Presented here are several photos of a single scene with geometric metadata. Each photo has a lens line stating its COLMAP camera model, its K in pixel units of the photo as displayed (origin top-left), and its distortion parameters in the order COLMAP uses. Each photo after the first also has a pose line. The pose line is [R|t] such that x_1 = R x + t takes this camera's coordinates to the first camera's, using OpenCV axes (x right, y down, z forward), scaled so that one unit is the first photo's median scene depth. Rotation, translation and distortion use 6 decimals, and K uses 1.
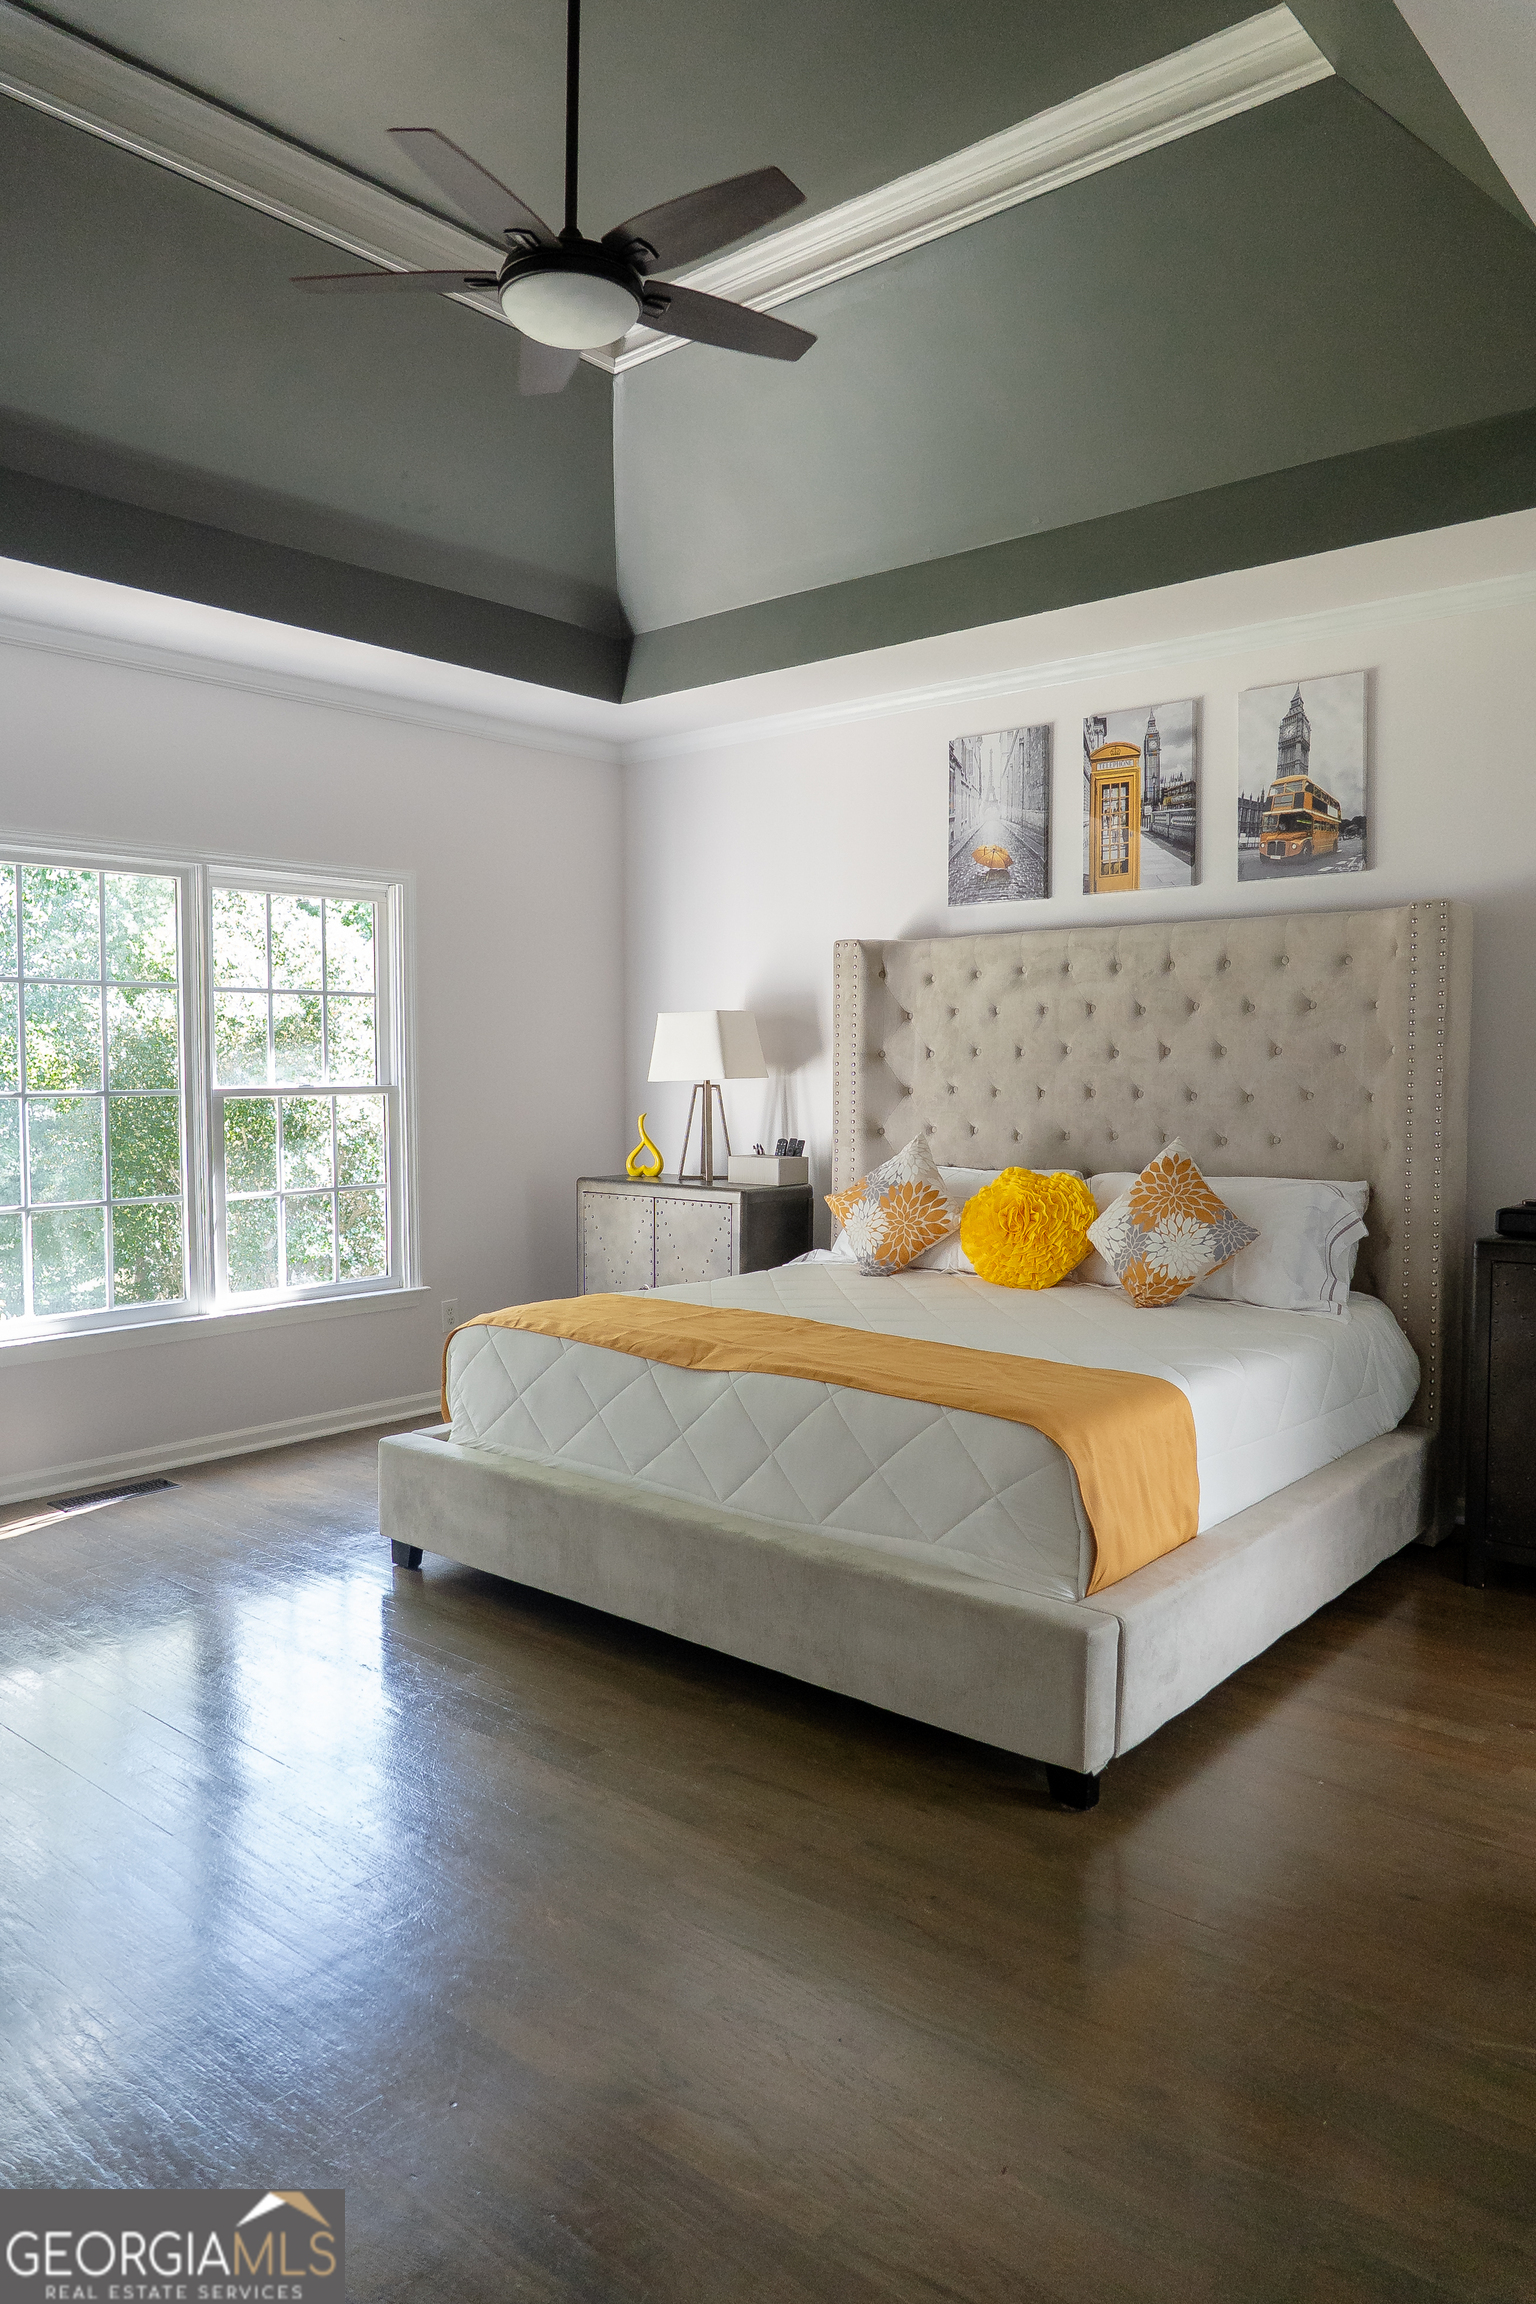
lens RADIAL K [[1584.3, 0, 768.0], [0, 1584.3, 1152.0], [0, 0, 1]] dist [-0.036712, -0.000185]
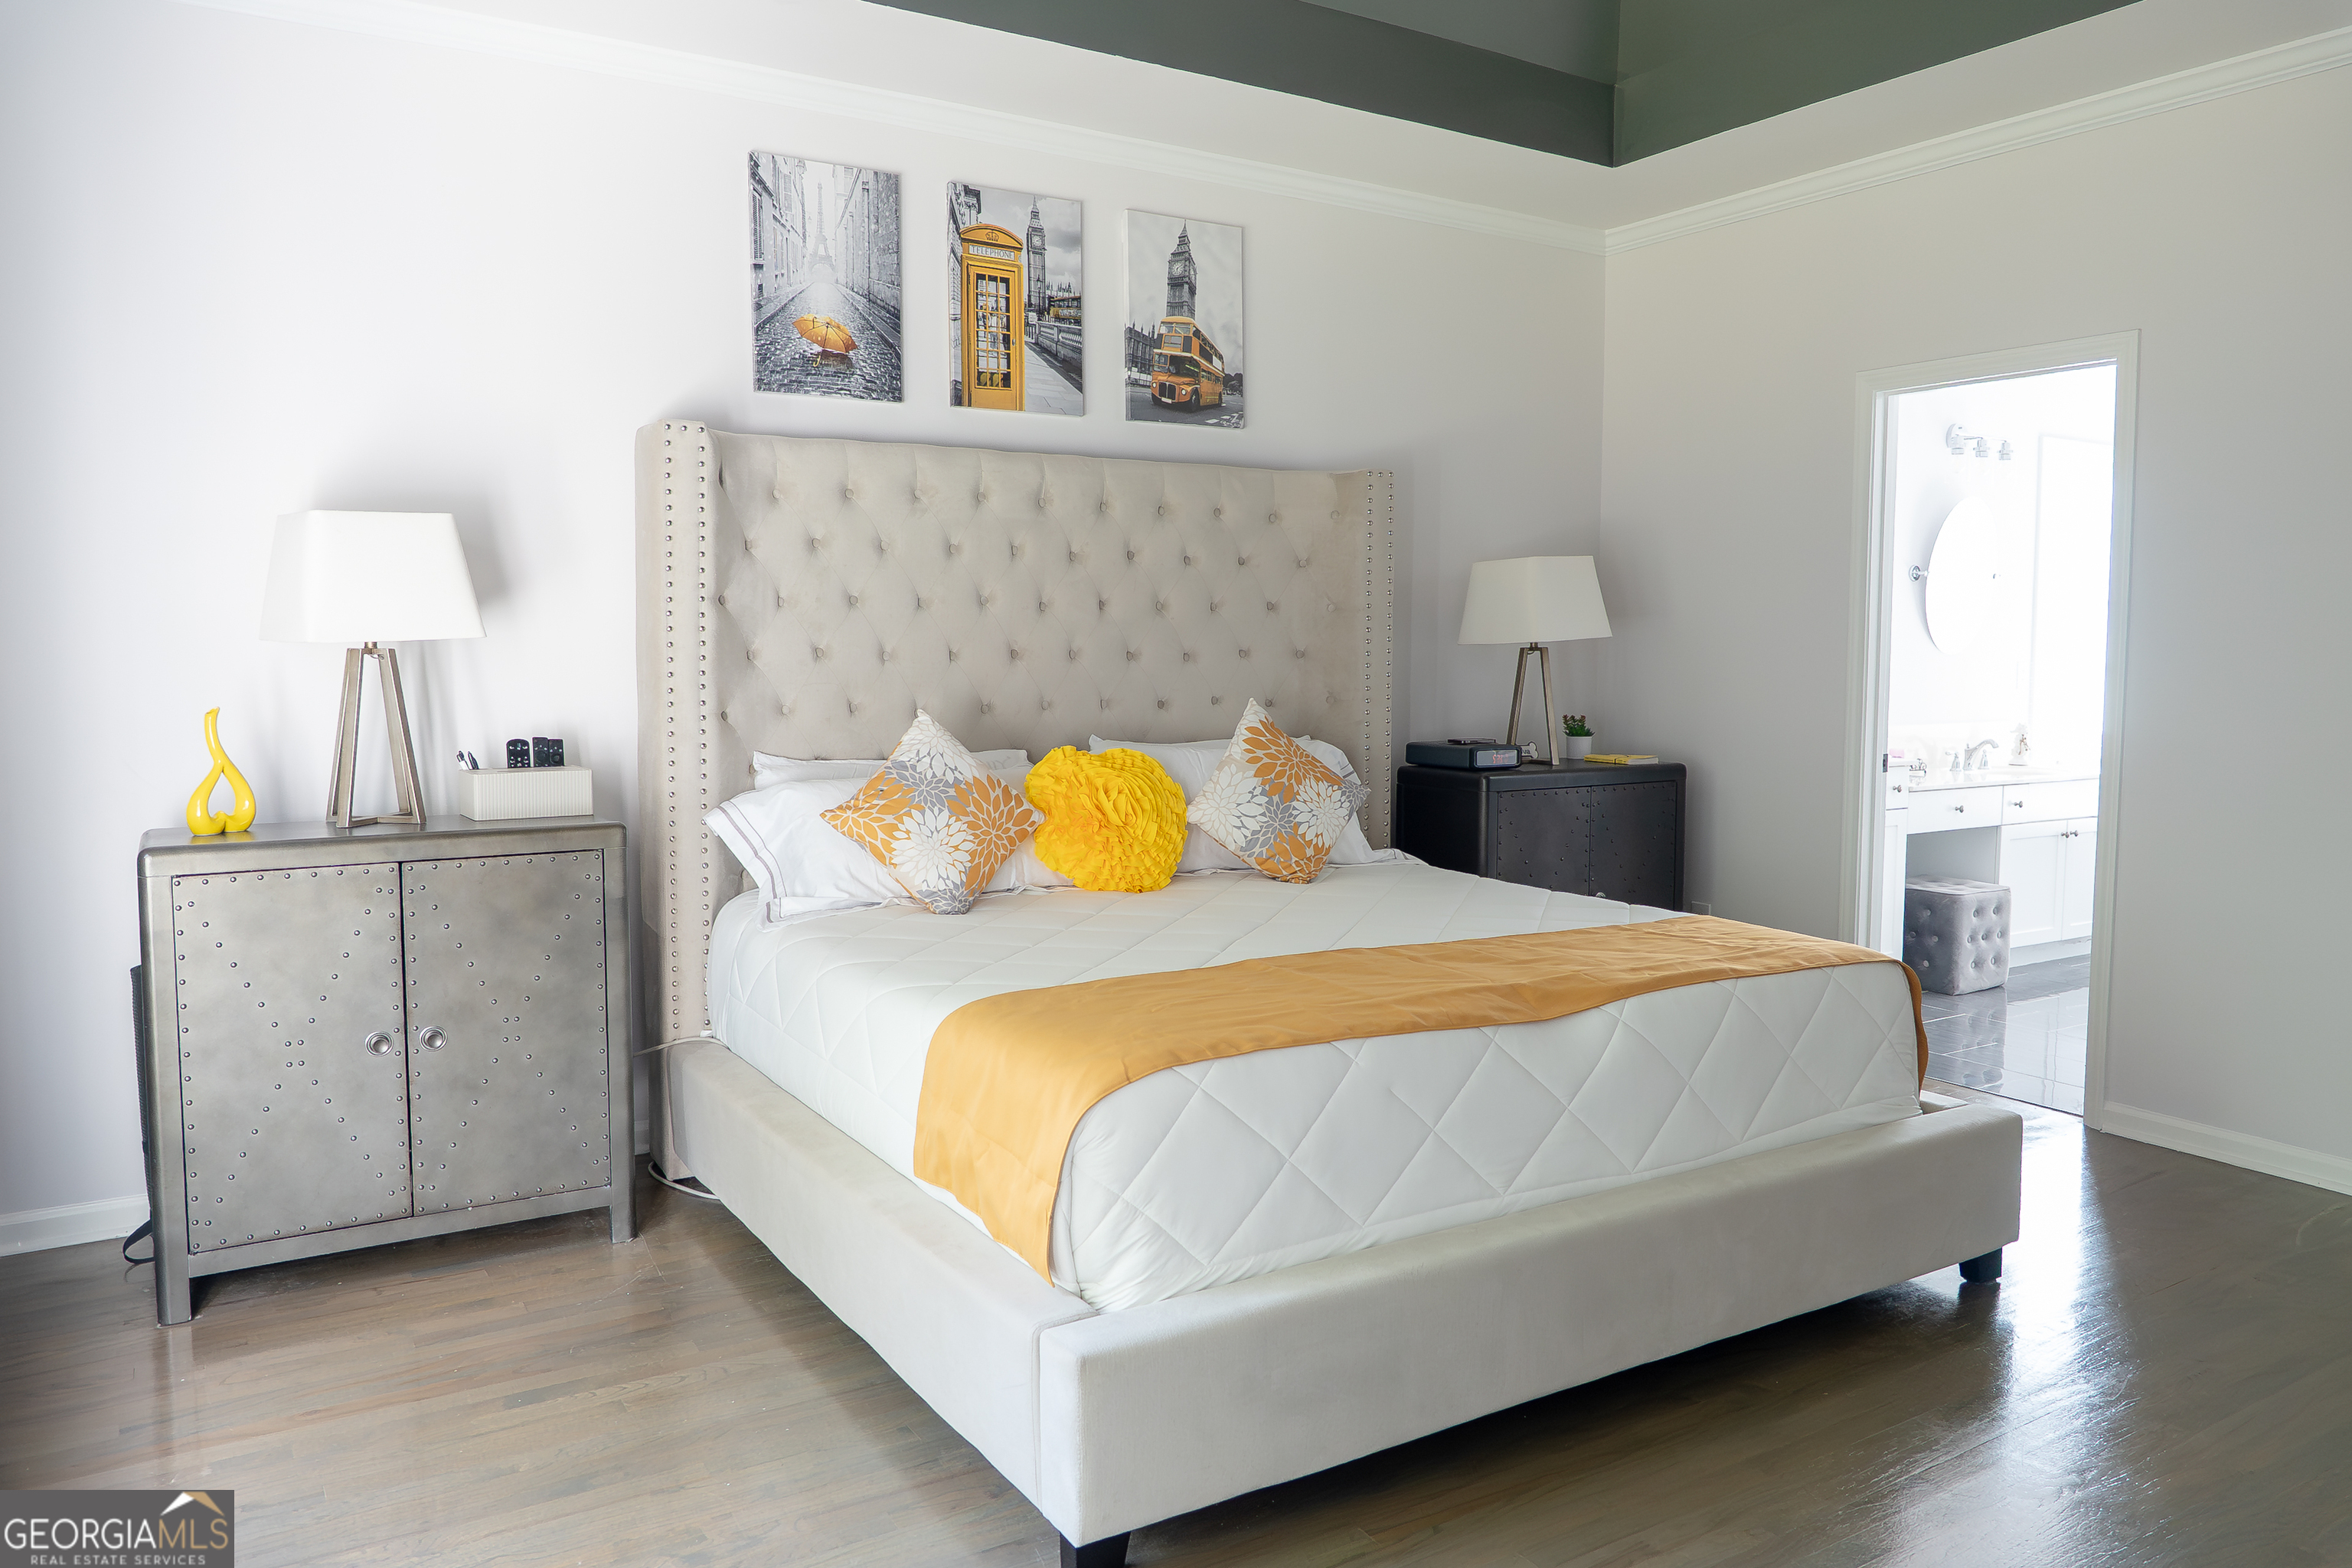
lens RADIAL K [[1617.3, 0, 1176.0], [0, 1617.3, 784.0], [0, 0, 1]] dist [-0.036712, -0.000185]
pose [[0.282561, -0.079892, 0.955917, -0.584194], [0.052416, 0.996323, 0.067775, -0.022934], [-0.957816, 0.030955, 0.285710, 0.692174]]
